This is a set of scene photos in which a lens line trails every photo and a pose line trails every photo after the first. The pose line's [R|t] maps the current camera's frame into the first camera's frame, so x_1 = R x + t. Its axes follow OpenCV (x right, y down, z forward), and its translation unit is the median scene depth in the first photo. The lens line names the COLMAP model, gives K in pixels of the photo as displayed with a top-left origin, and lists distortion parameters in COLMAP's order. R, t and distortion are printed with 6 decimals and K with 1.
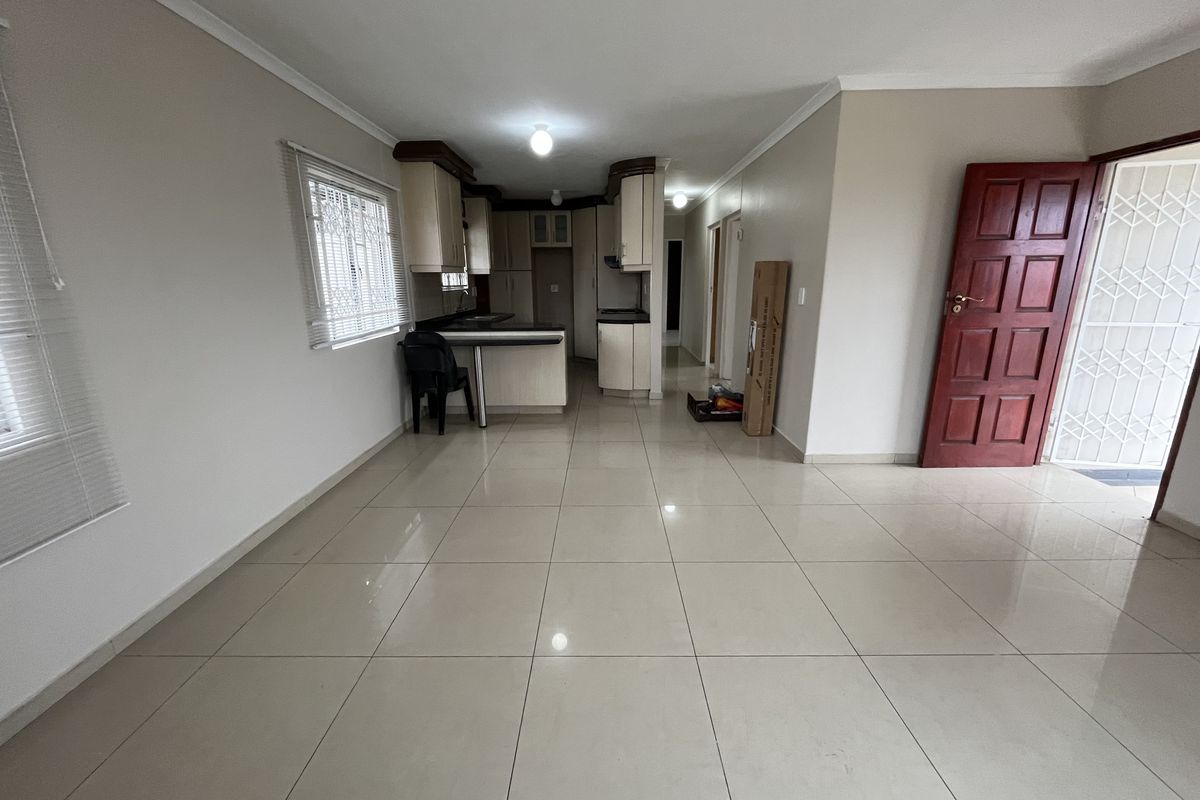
lens RADIAL K [[488.4, 0, 600.0], [0, 488.4, 400.0], [0, 0, 1]] dist [0.000560, -0.000194]
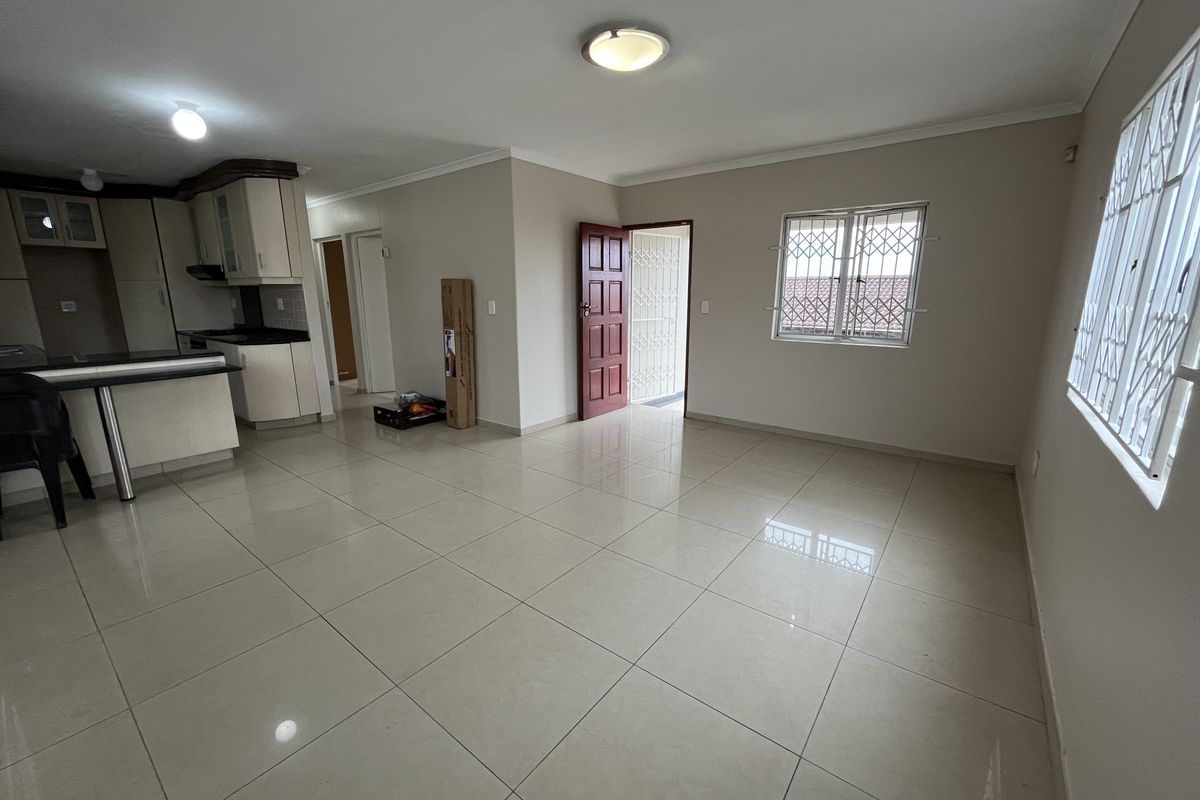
lens RADIAL K [[488.4, 0, 600.0], [0, 488.4, 400.0], [0, 0, 1]] dist [0.000560, -0.000194]
pose [[0.609668, -0.162624, 0.775795, -0.400022], [0.187740, 0.980505, 0.057998, 0.000831], [-0.770103, 0.110288, 0.628314, 0.019324]]
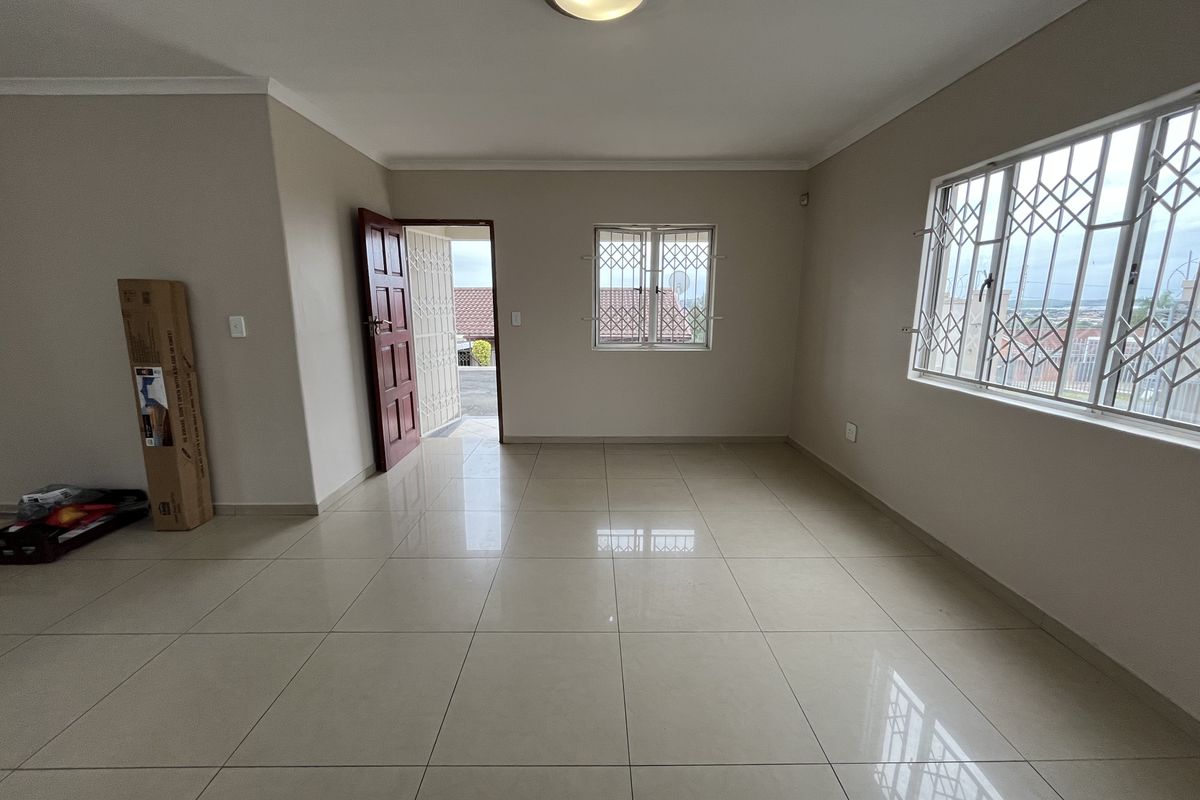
lens RADIAL K [[488.4, 0, 600.0], [0, 488.4, 400.0], [0, 0, 1]] dist [0.000560, -0.000194]
pose [[-0.020223, -0.187844, 0.981991, -0.372381], [0.244078, 0.951546, 0.187047, -0.095616], [-0.969545, 0.243465, 0.026605, 0.403653]]
